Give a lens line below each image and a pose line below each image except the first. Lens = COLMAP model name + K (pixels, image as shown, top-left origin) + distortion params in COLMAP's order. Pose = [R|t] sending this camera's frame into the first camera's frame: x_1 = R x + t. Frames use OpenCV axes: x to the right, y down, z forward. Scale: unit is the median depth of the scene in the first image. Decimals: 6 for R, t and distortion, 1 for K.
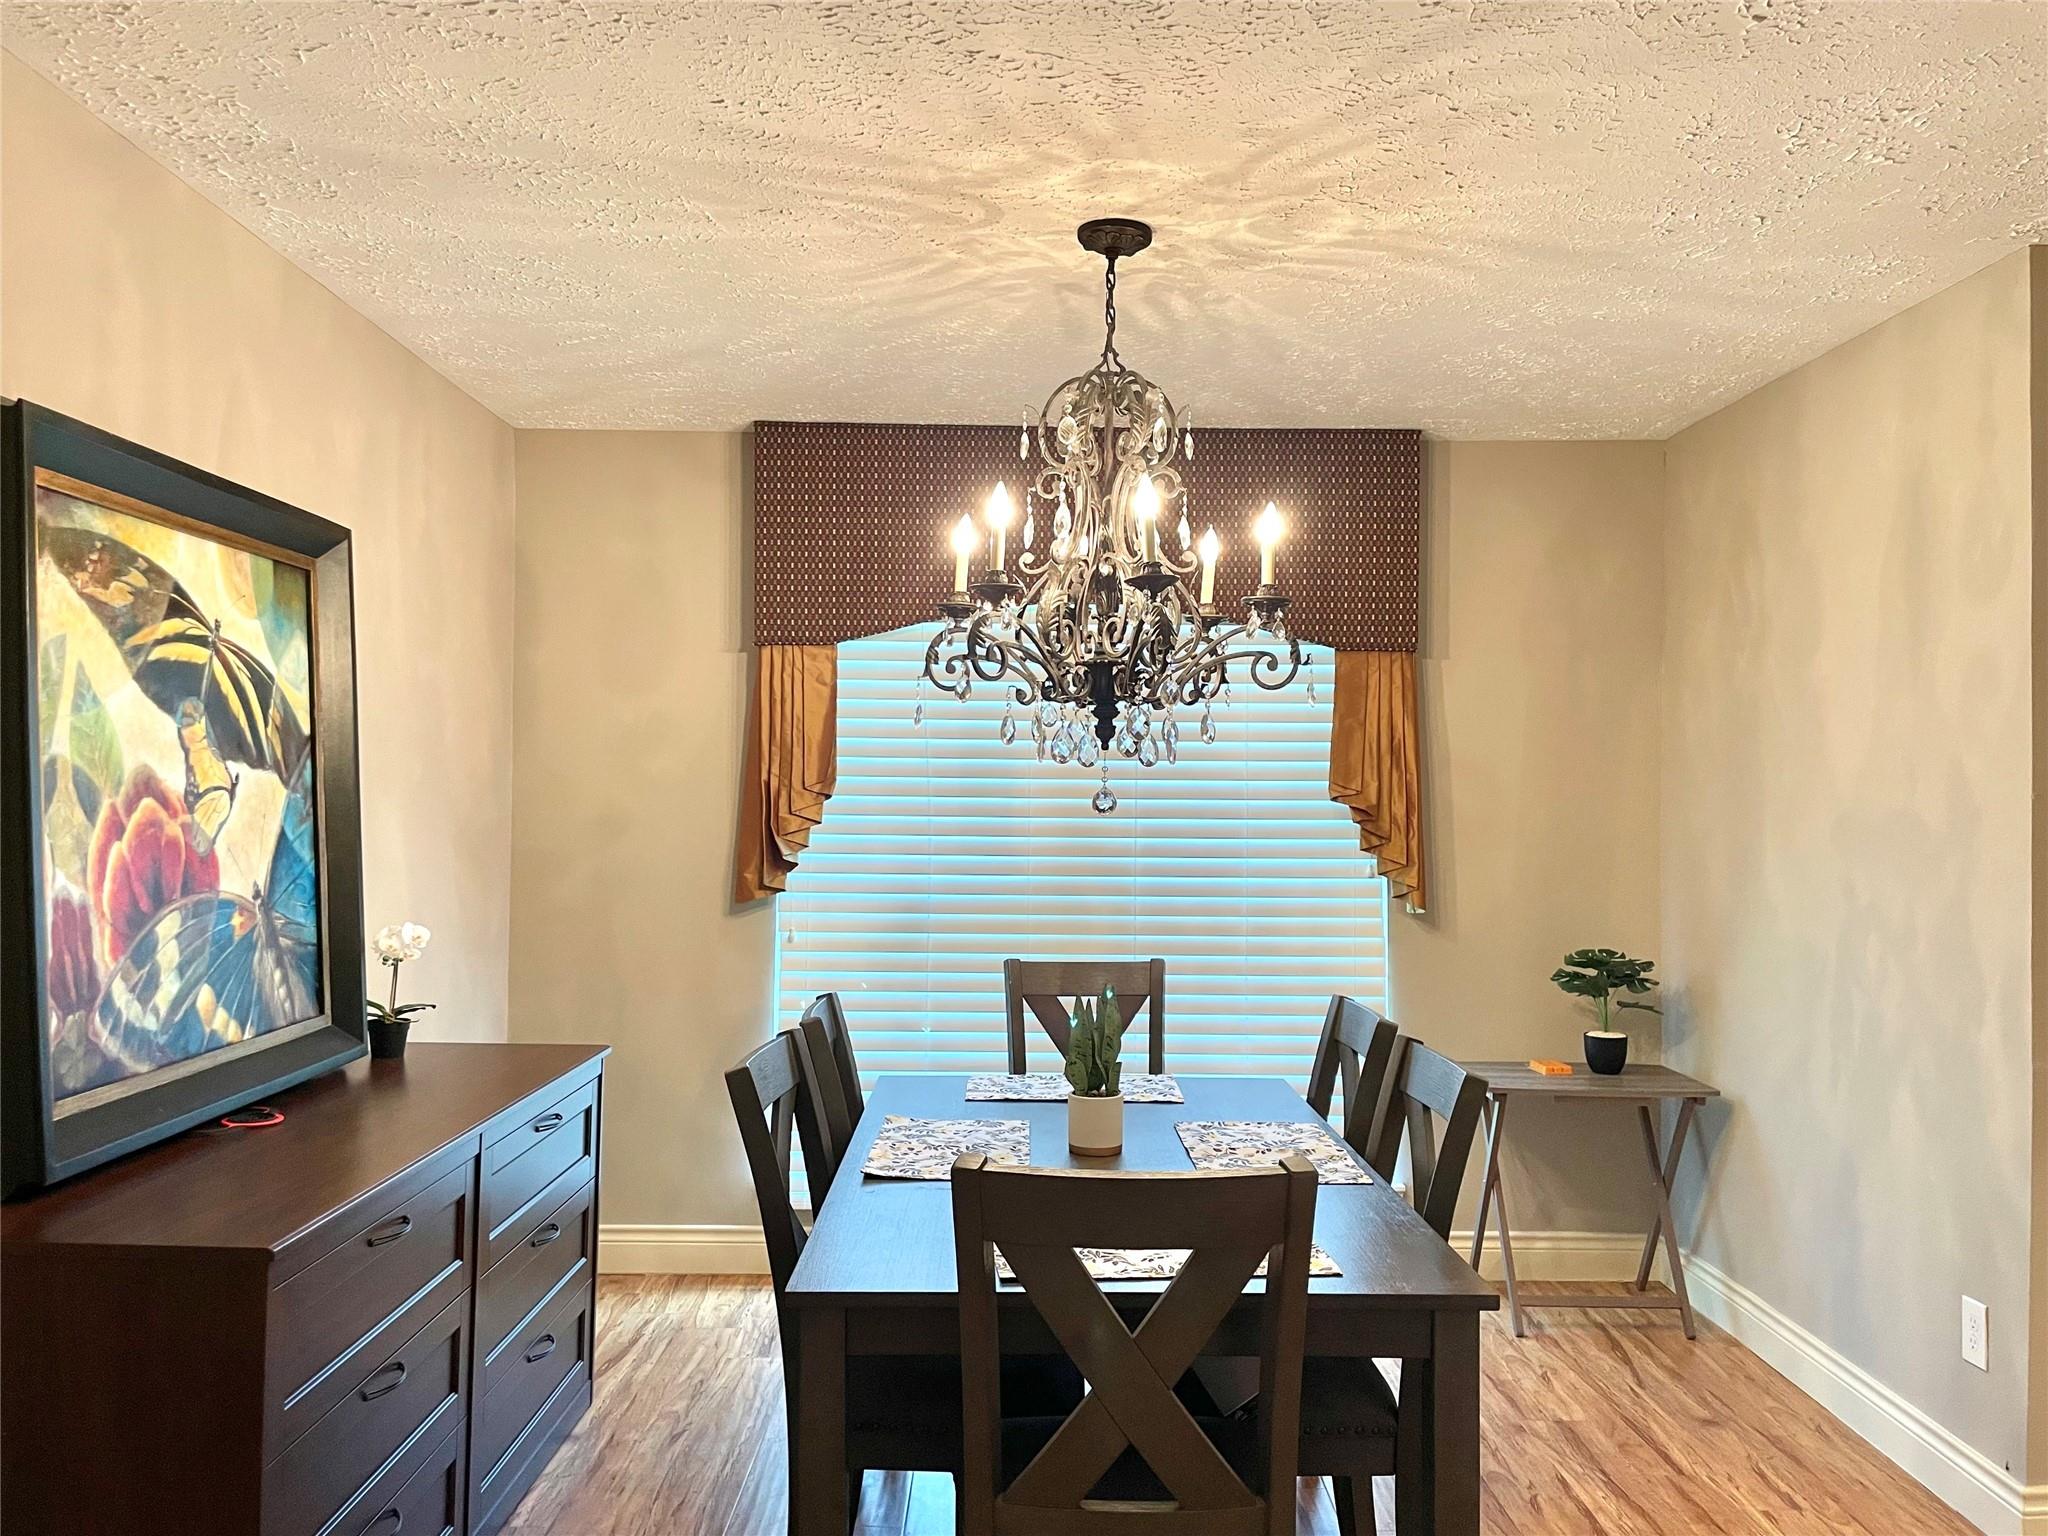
lens RADIAL K [[1557.6, 0, 1028.5], [0, 1557.6, 765.9], [0, 0, 1]] dist [0.082779, -0.113763]
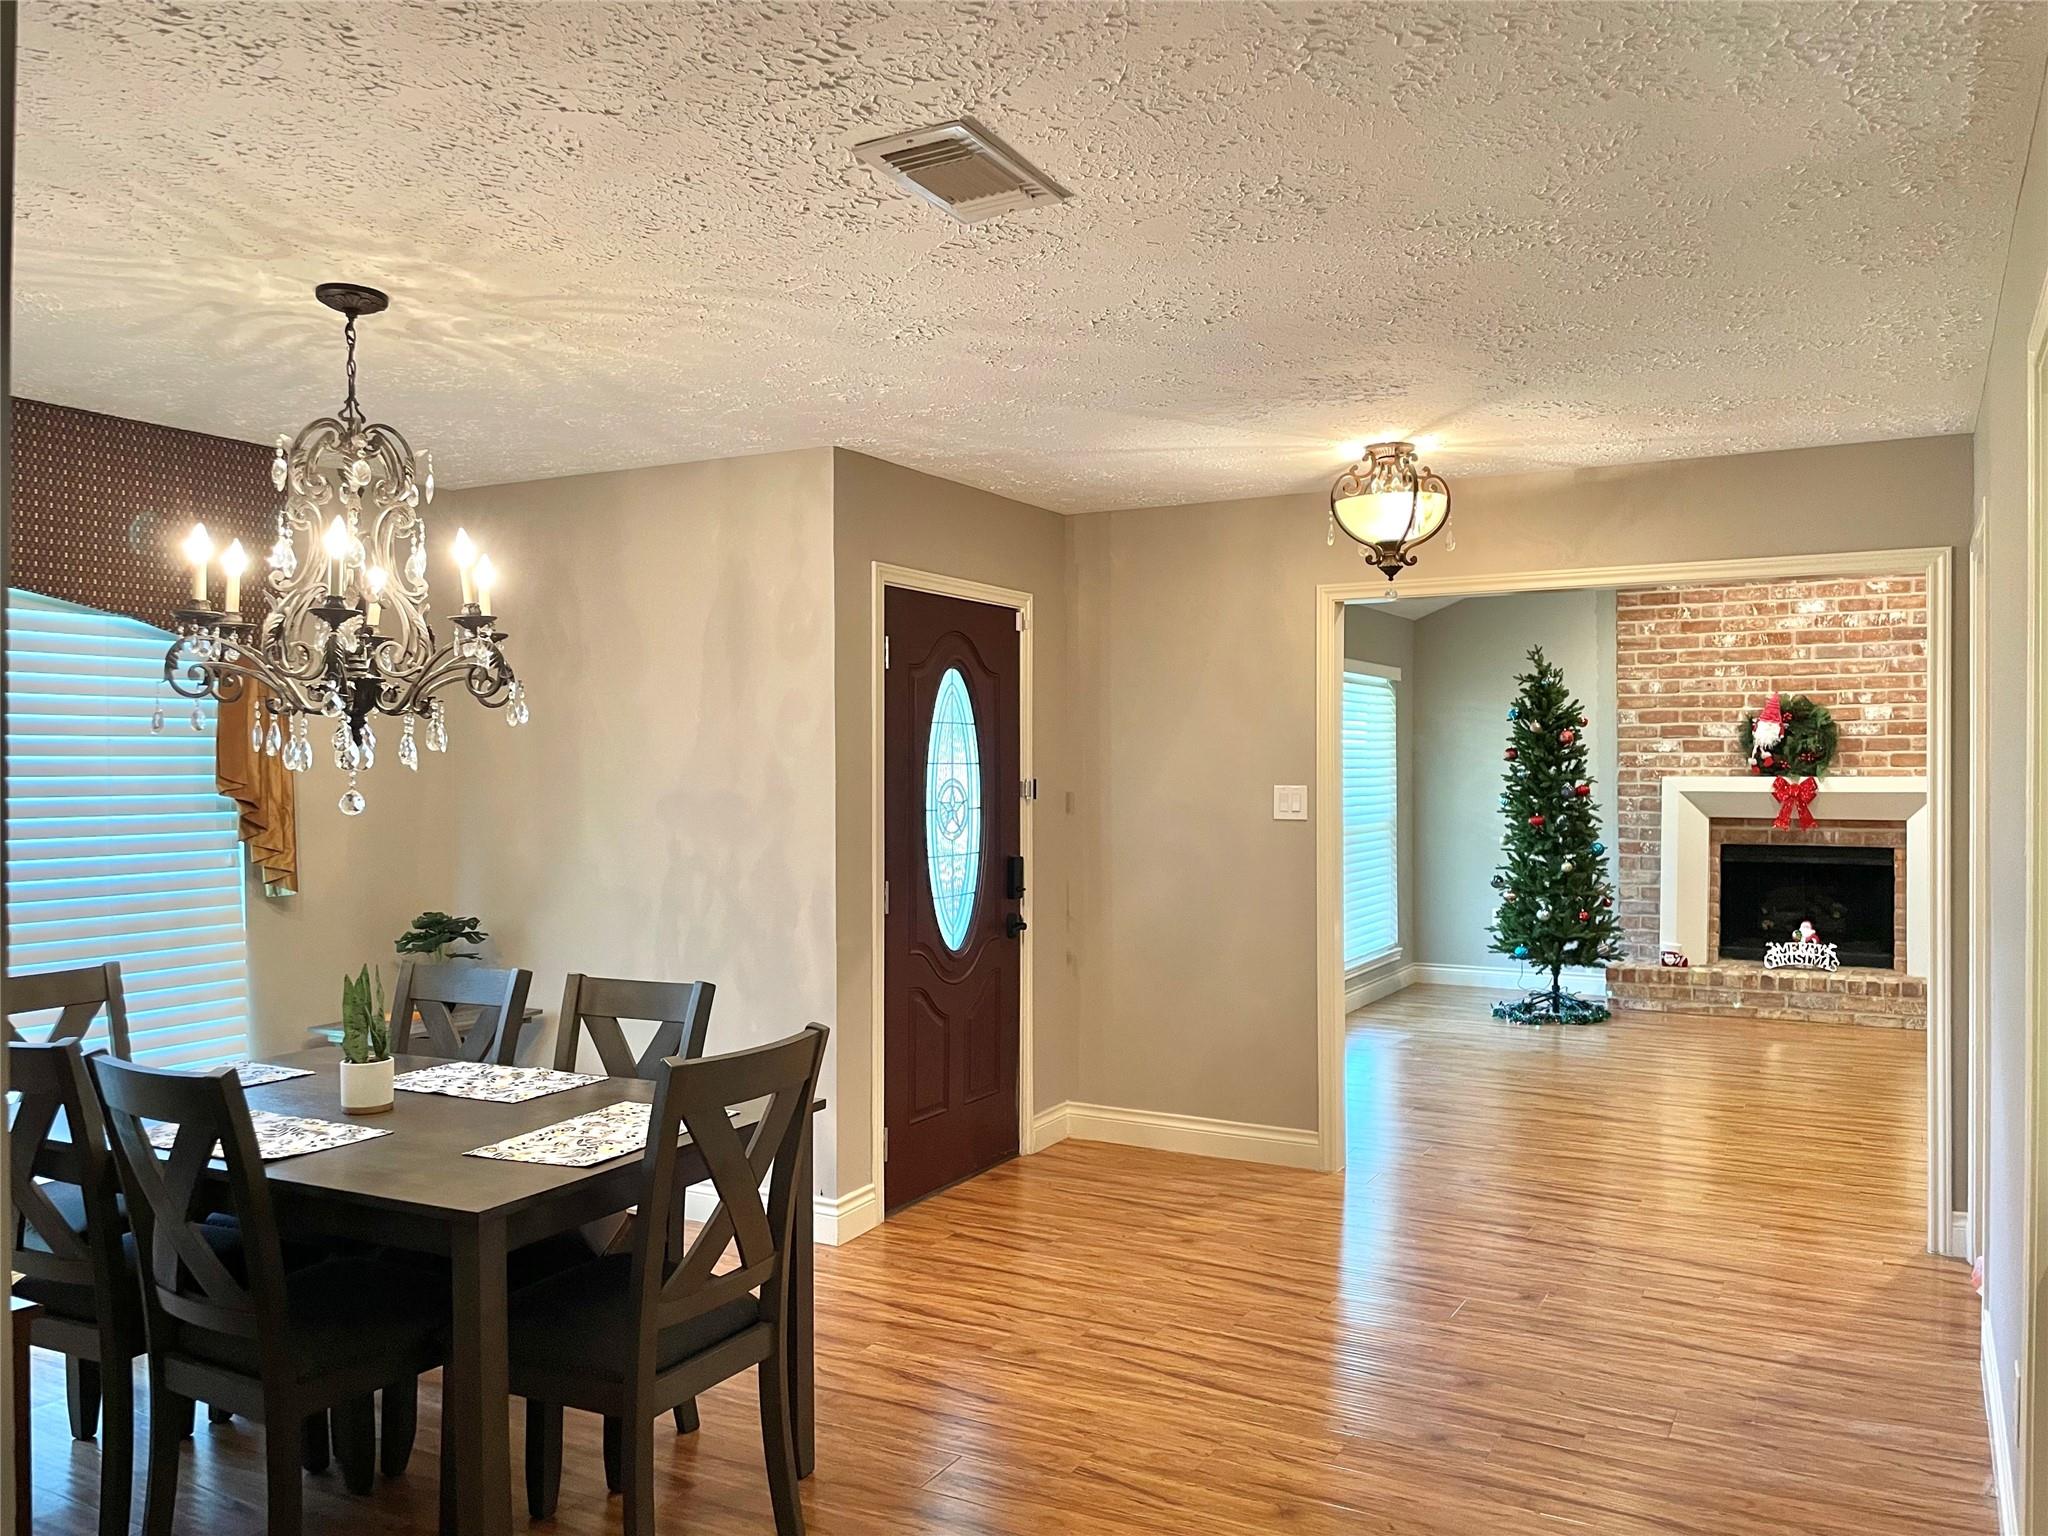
lens RADIAL K [[1557.6, 0, 1023.6], [0, 1557.6, 770.6], [0, 0, 1]] dist [0.082779, -0.113763]
pose [[0.491720, -0.011380, 0.870679, -0.710159], [-0.006372, 0.999841, 0.016667, -0.021764], [-0.870730, -0.013744, 0.491569, 0.023308]]
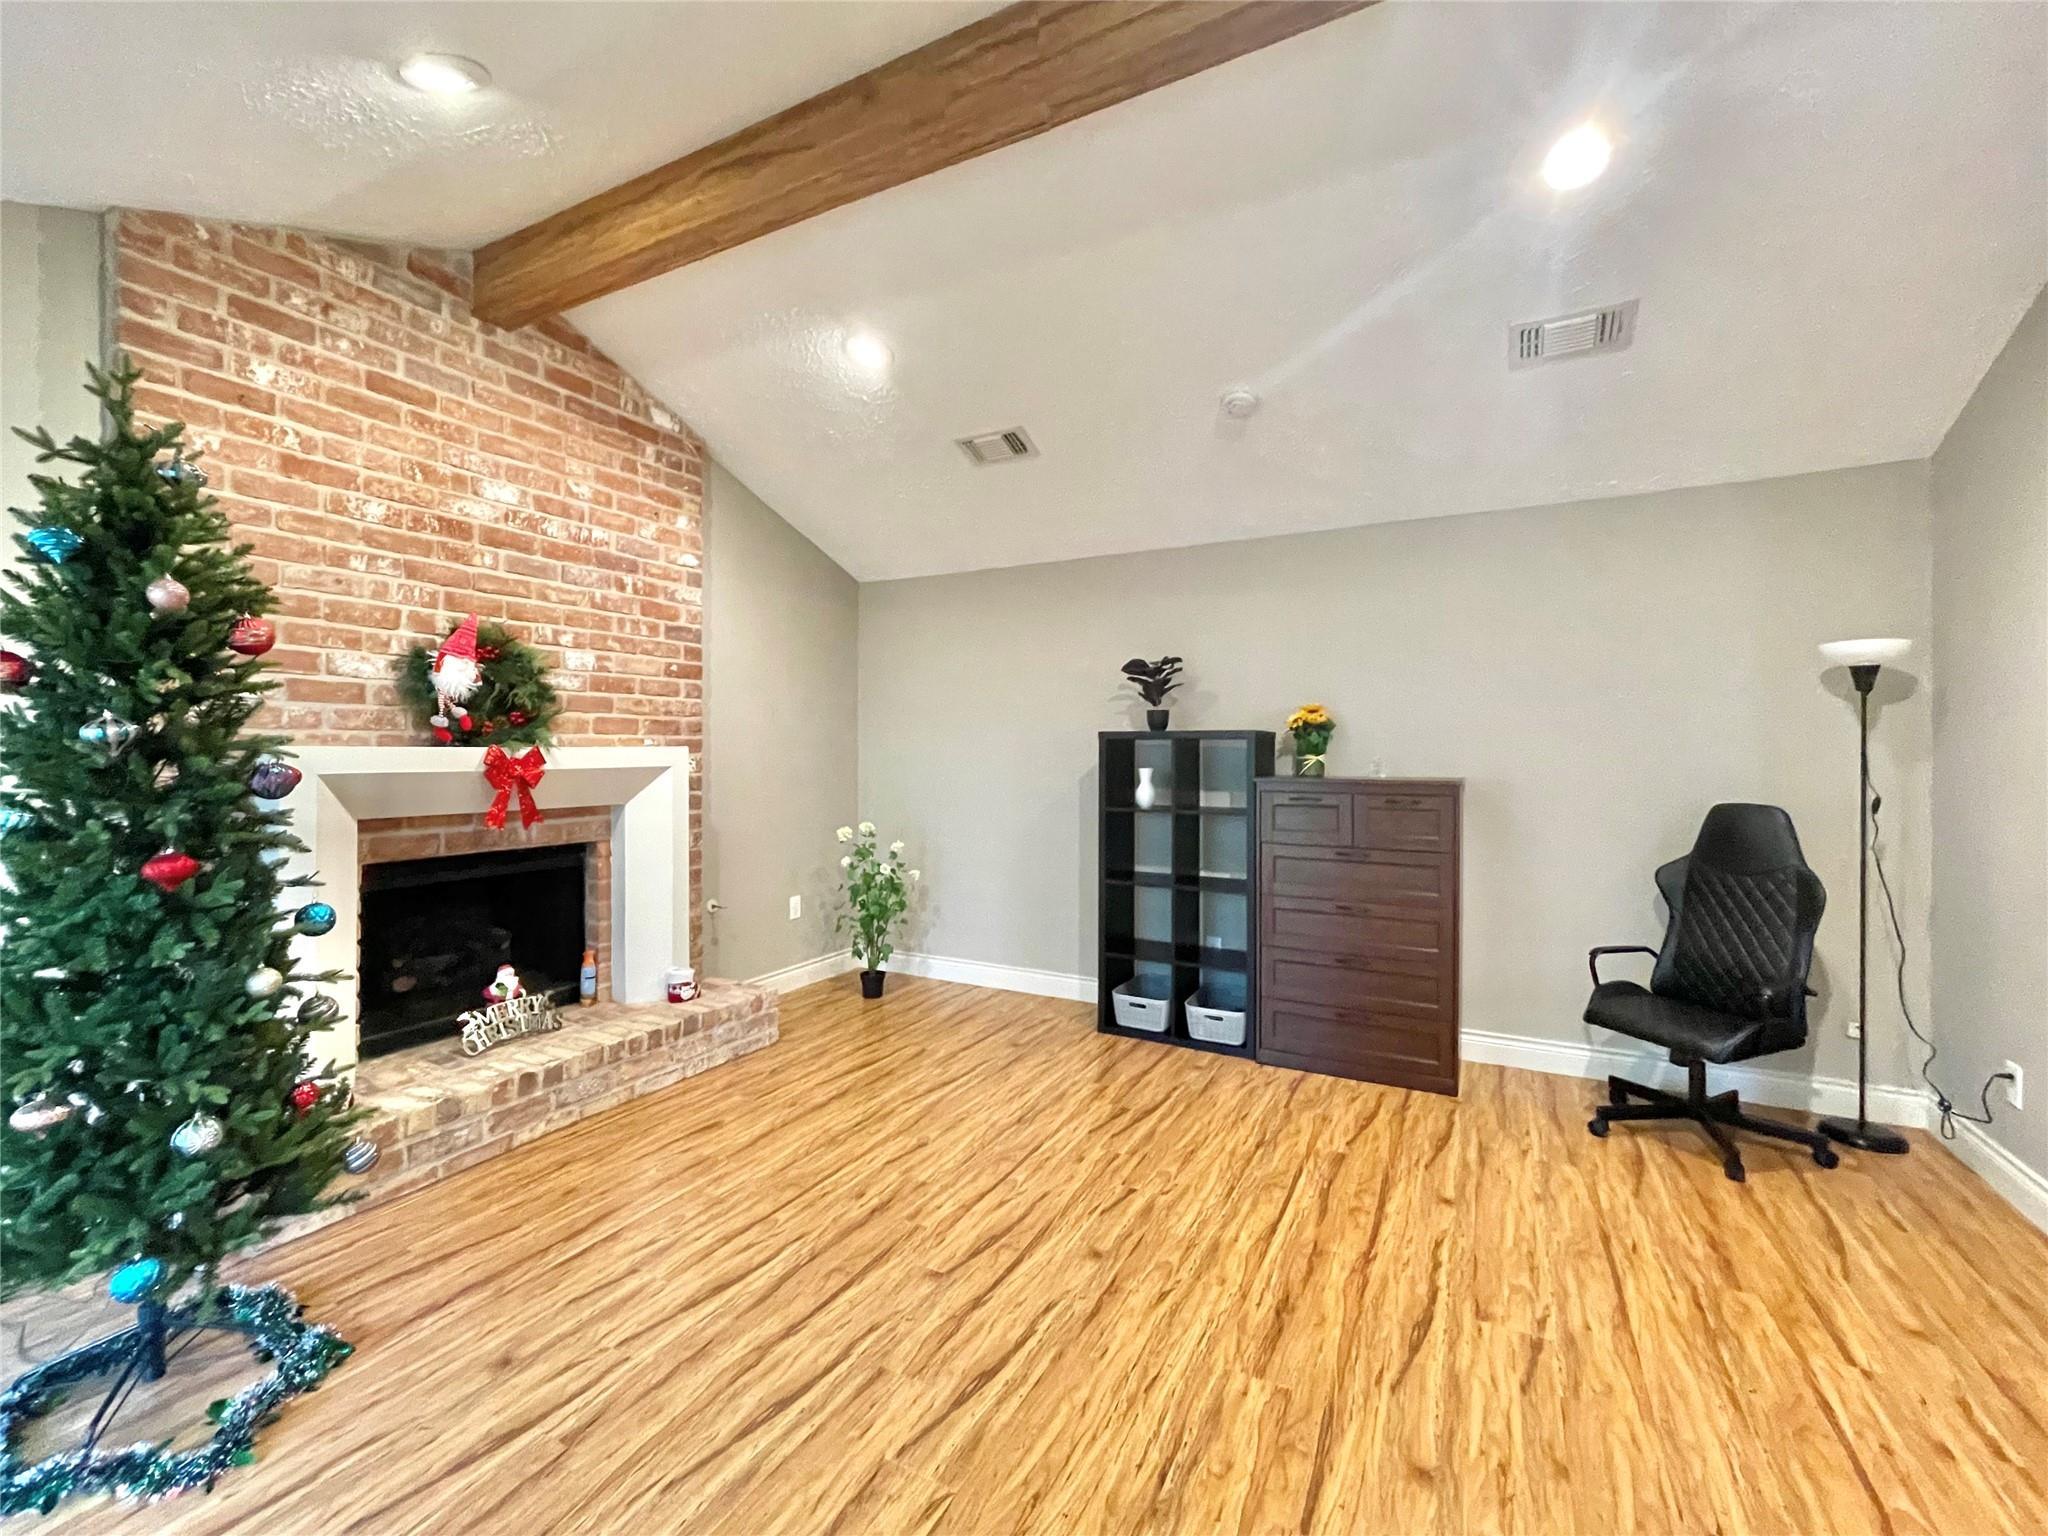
lens RADIAL K [[867.5, 0, 1019.3], [0, 867.5, 755.3], [0, 0, 1]] dist [-0.003089, 0.001630]
pose [[-0.876994, -0.010568, 0.480386, 1.728120], [-0.013177, 0.999911, -0.002058, 0.038785], [-0.480322, -0.008135, -0.877055, 0.914245]]
